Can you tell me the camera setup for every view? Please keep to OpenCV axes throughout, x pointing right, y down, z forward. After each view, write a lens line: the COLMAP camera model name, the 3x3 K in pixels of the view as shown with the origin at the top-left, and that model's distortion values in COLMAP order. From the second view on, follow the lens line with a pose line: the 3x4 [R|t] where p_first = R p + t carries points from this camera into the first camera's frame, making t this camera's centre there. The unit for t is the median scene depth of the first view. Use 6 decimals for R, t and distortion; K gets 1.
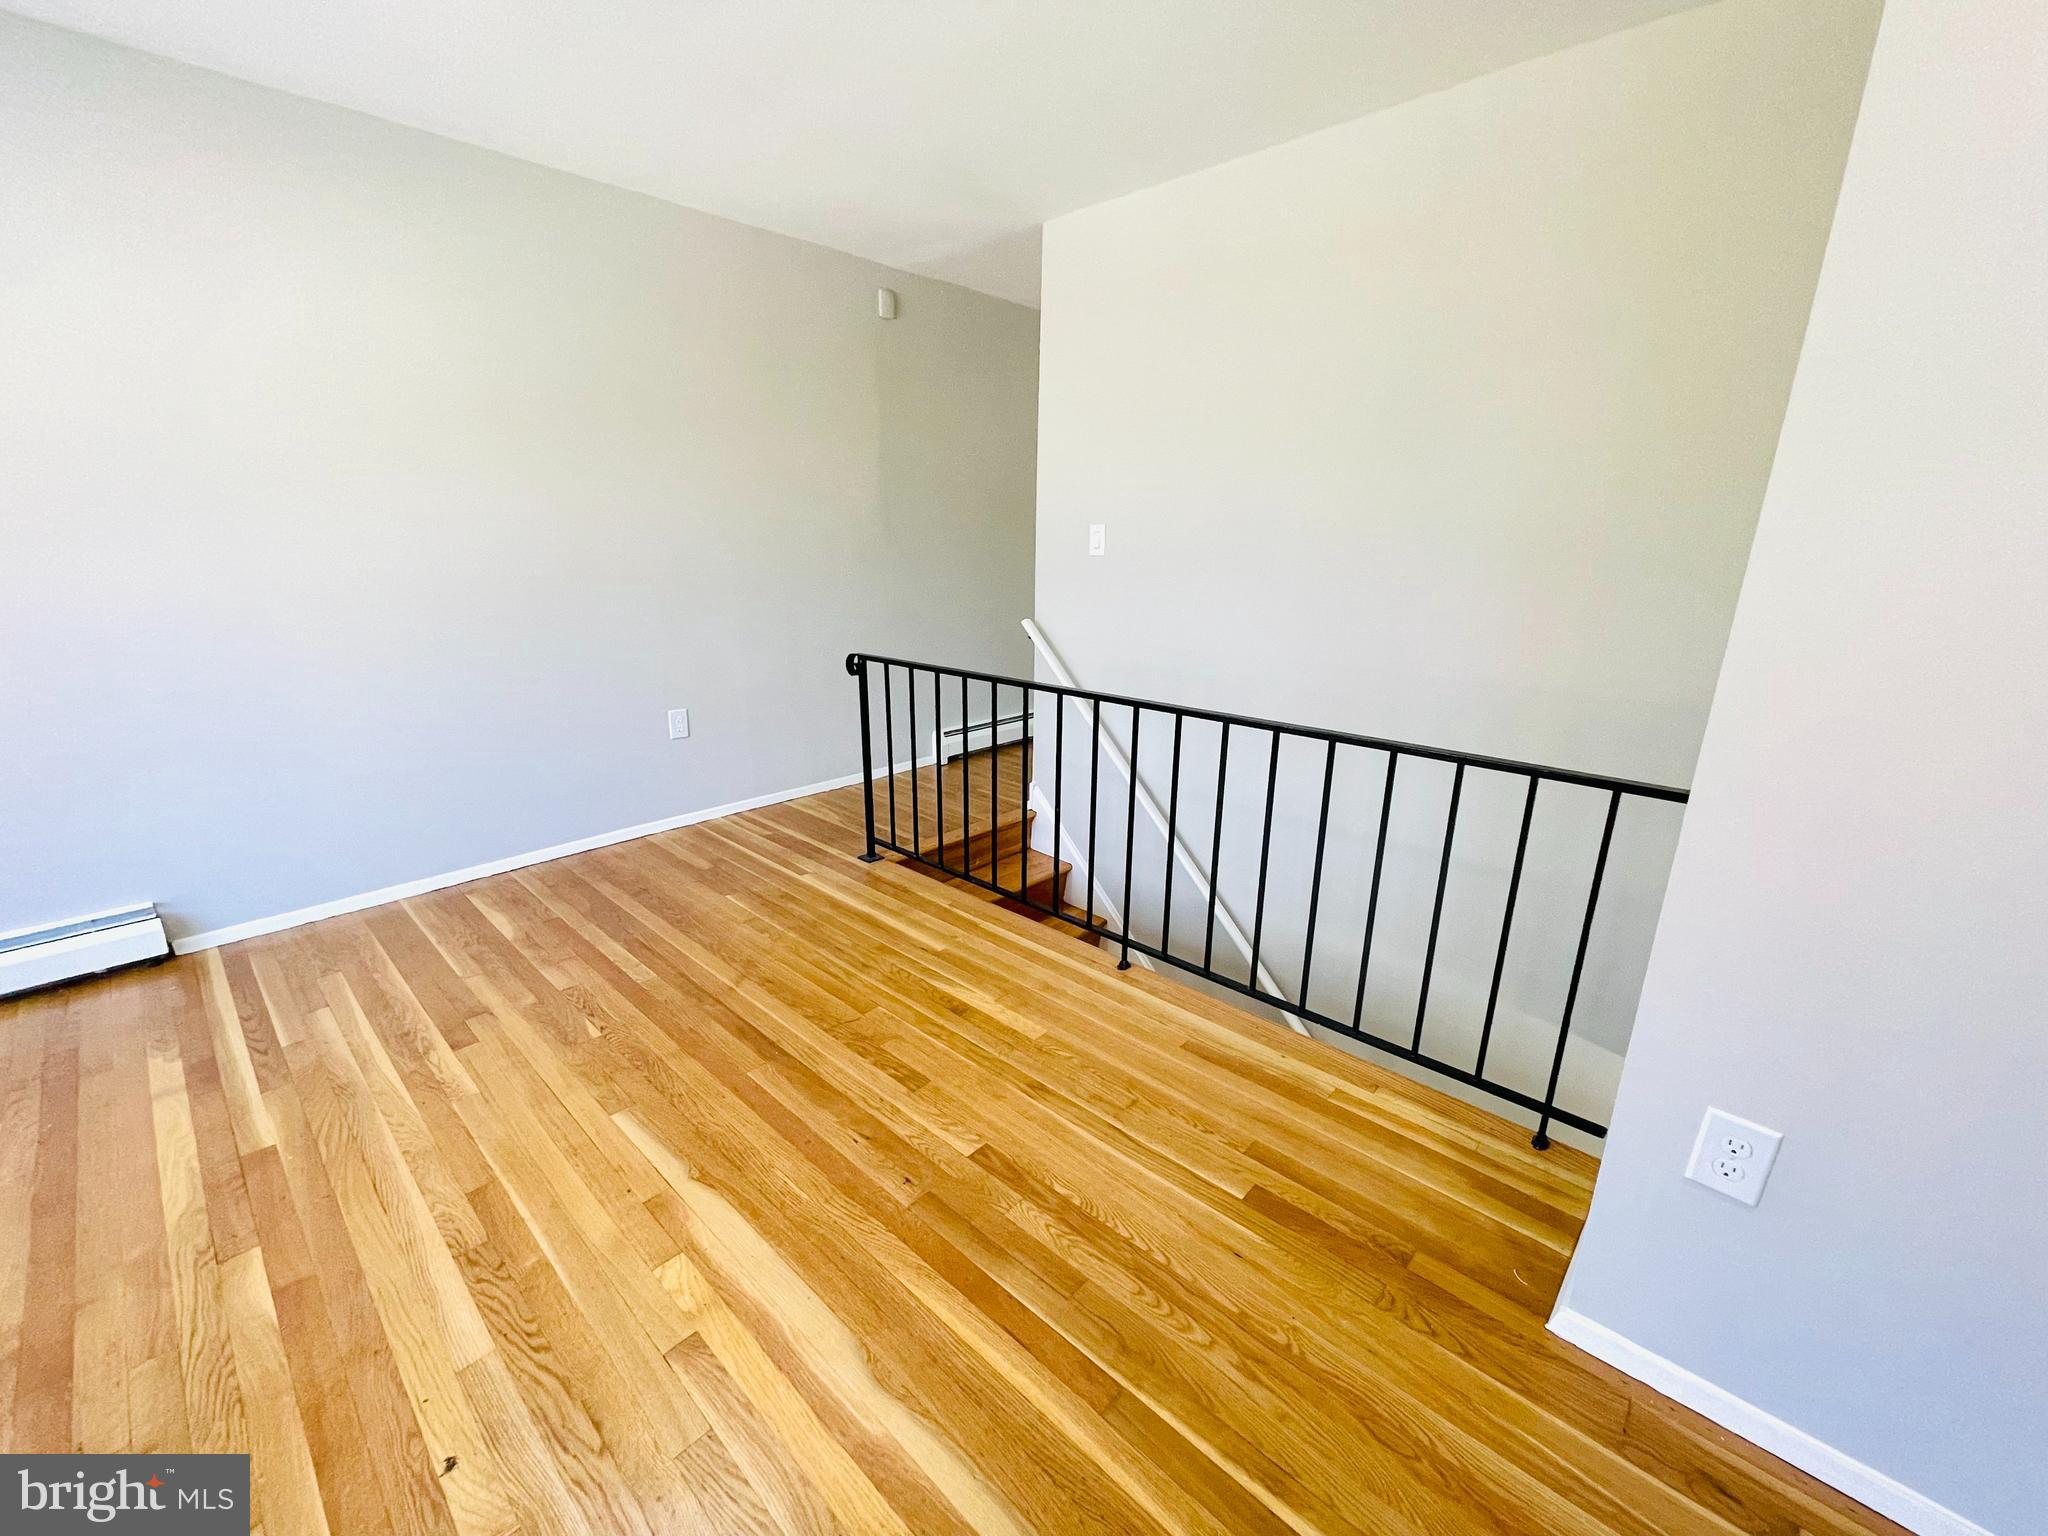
lens RADIAL K [[826.1, 0, 1021.4], [0, 826.1, 778.8], [0, 0, 1]] dist [-0.004248, 0.003040]
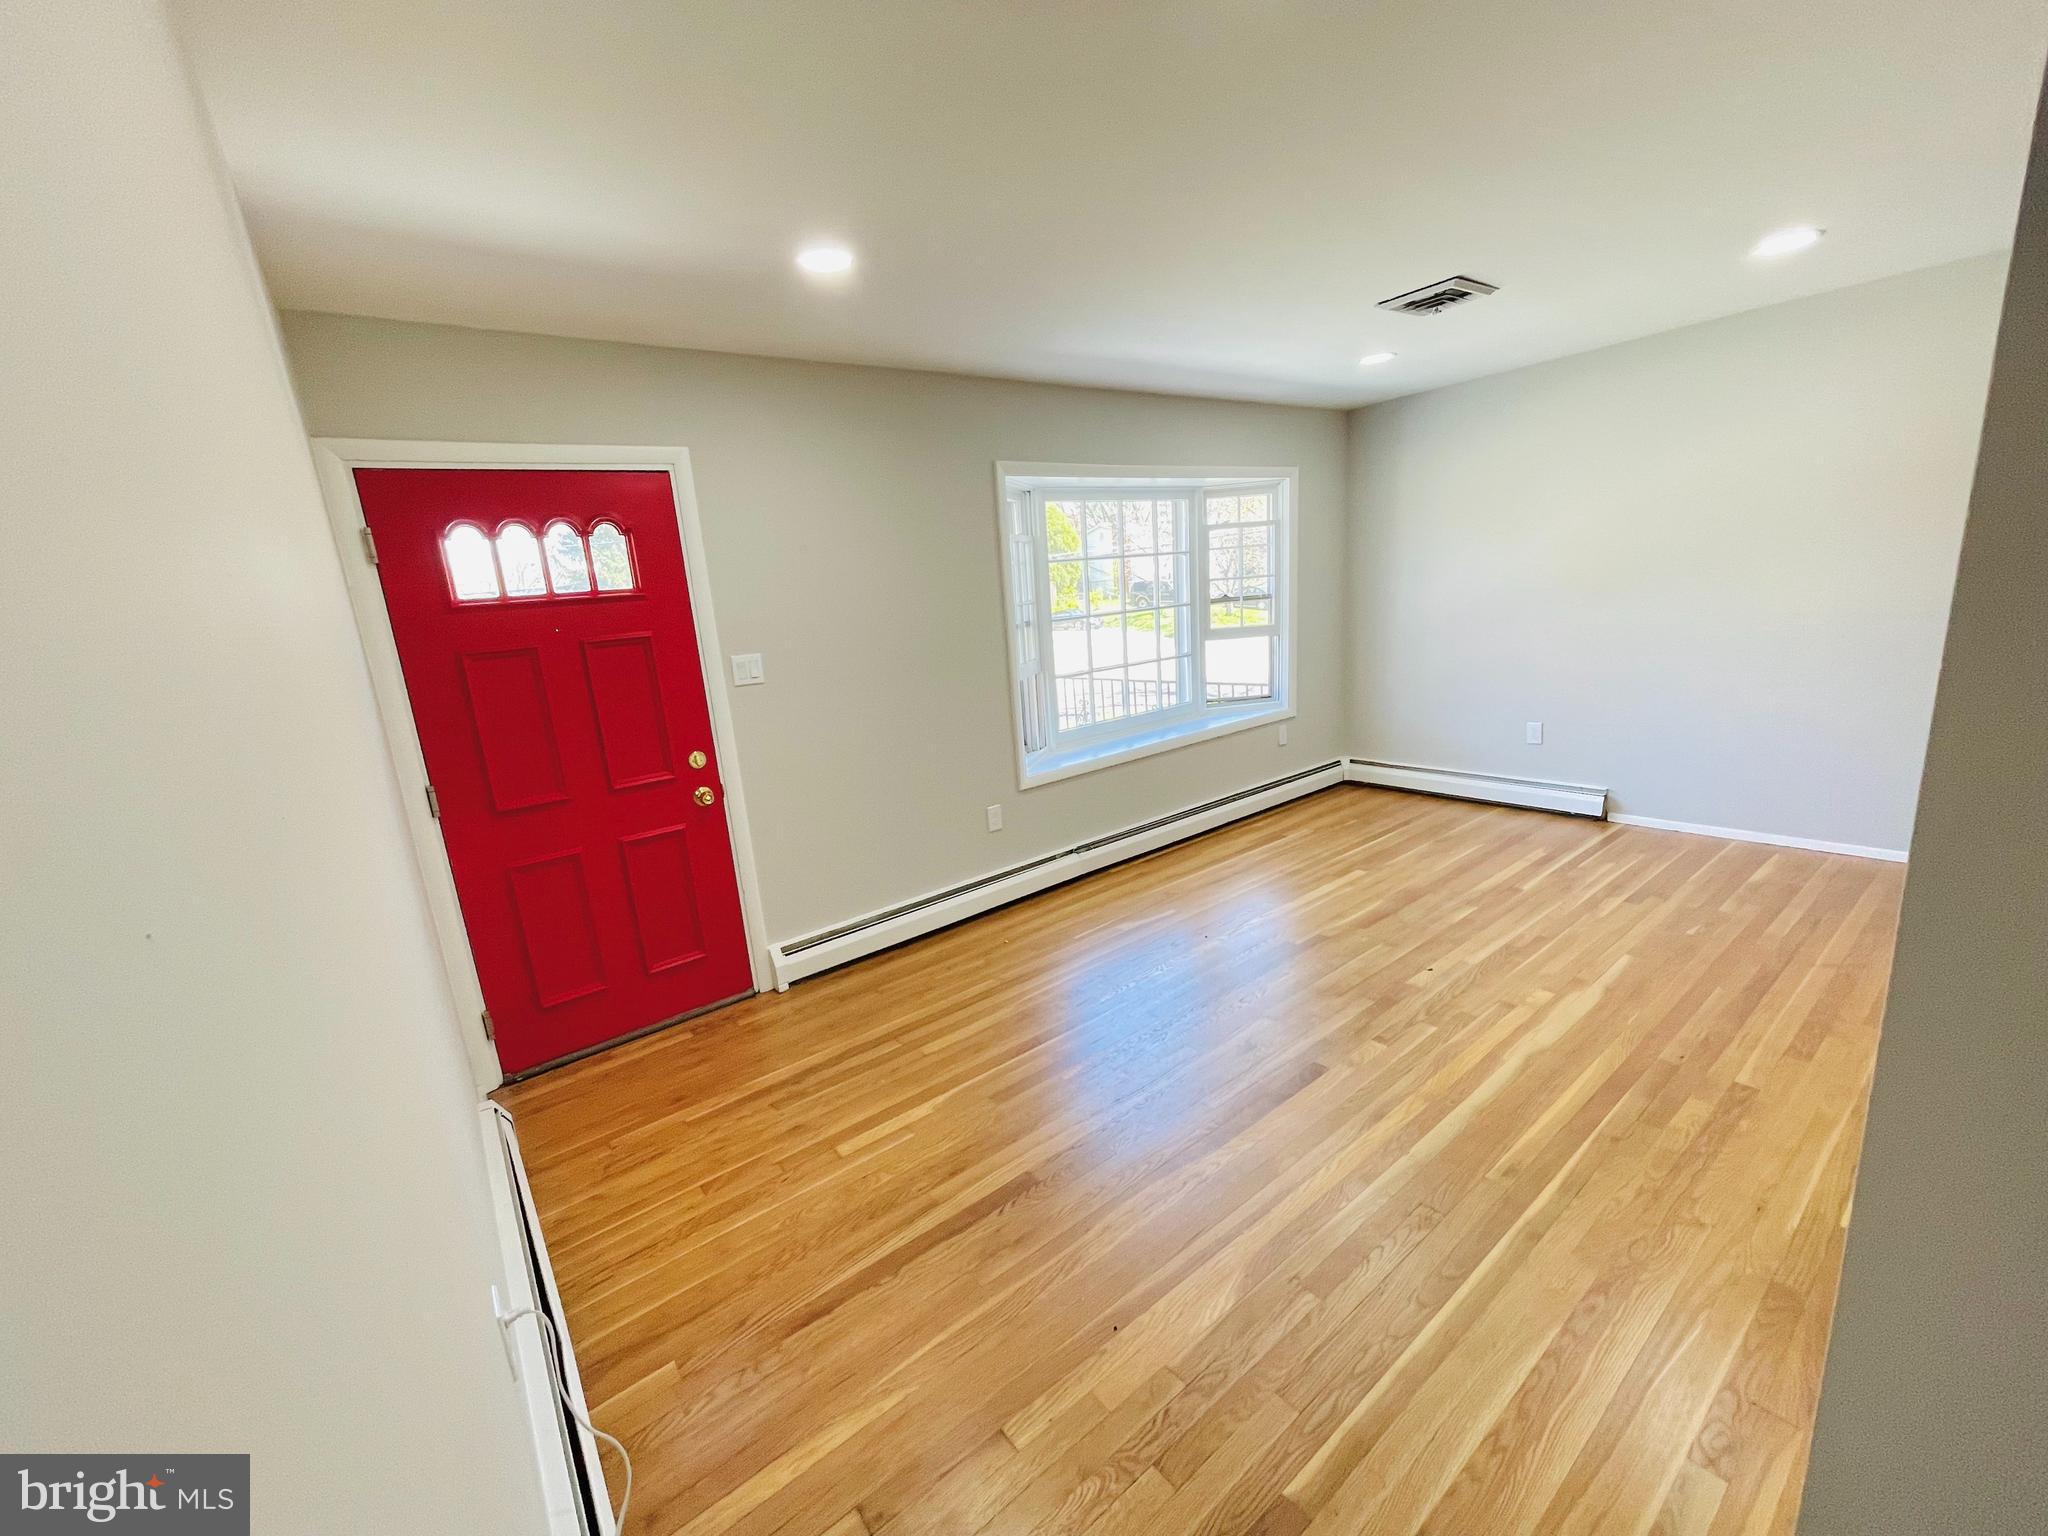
lens RADIAL K [[826.1, 0, 1022.4], [0, 826.1, 770.8], [0, 0, 1]] dist [-0.004248, 0.003040]
pose [[-0.165954, 0.221133, -0.961020, 0.964462], [-0.199294, 0.946904, 0.252300, -0.094776], [0.965785, 0.233396, -0.113072, -0.061624]]
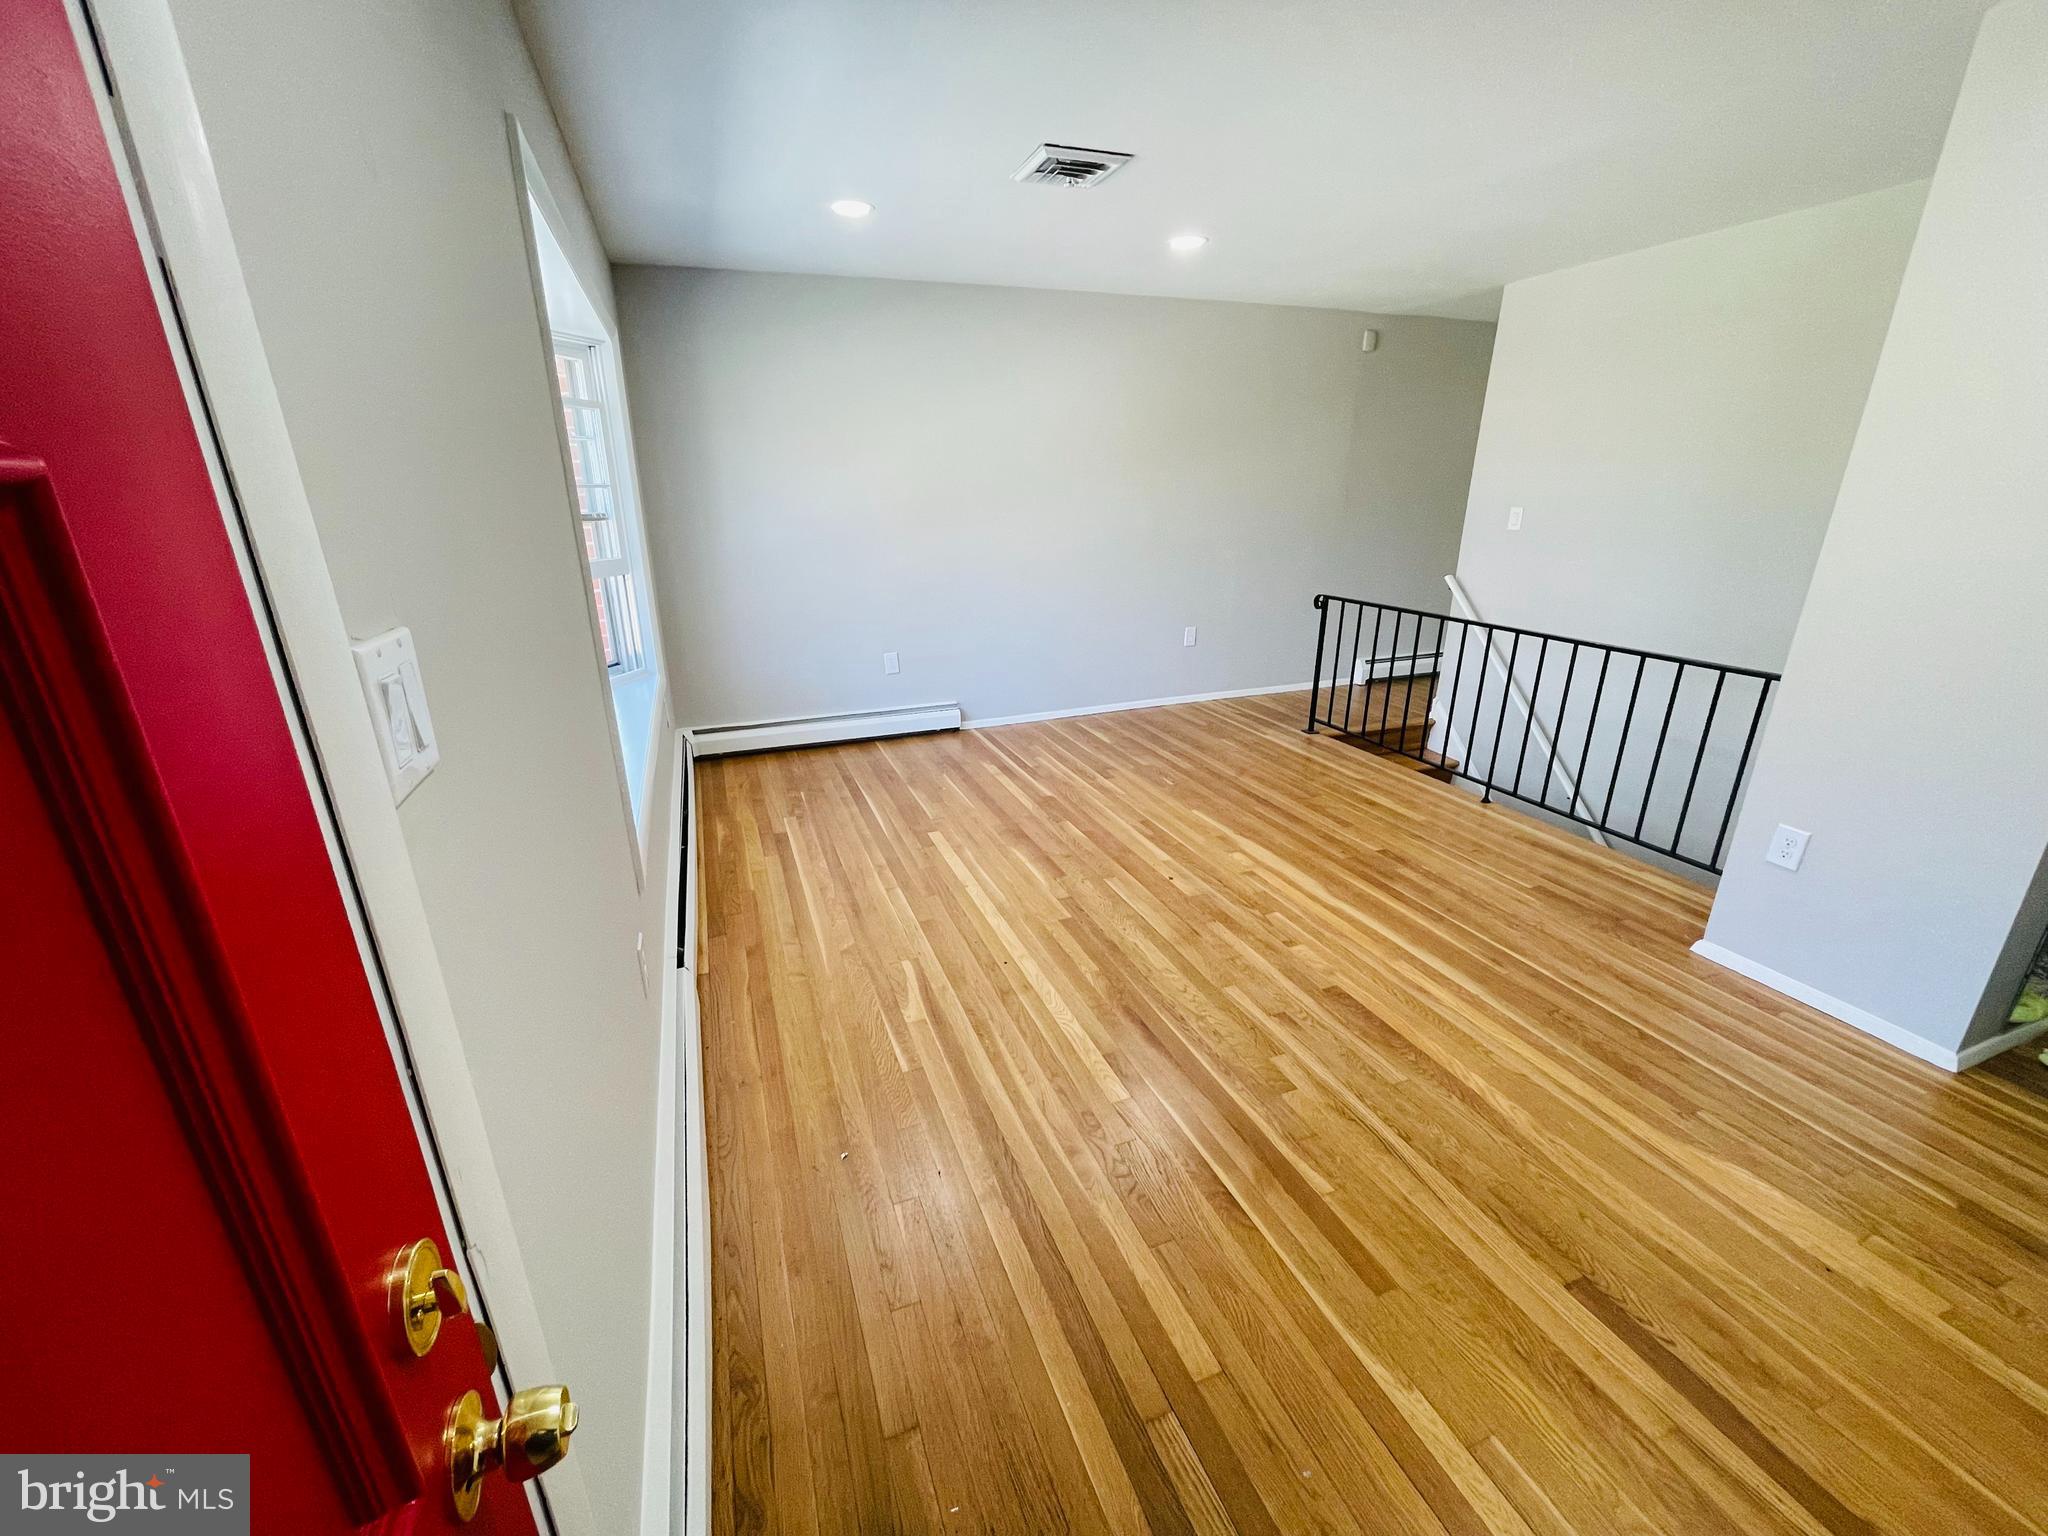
lens RADIAL K [[826.1, 0, 1017.7], [0, 826.1, 776.3], [0, 0, 1]] dist [-0.004248, 0.003040]
pose [[0.894275, 0.133092, -0.427269, -0.007026], [-0.109061, 0.990782, 0.080359, 0.159852], [0.434026, -0.025265, 0.900546, -0.839418]]
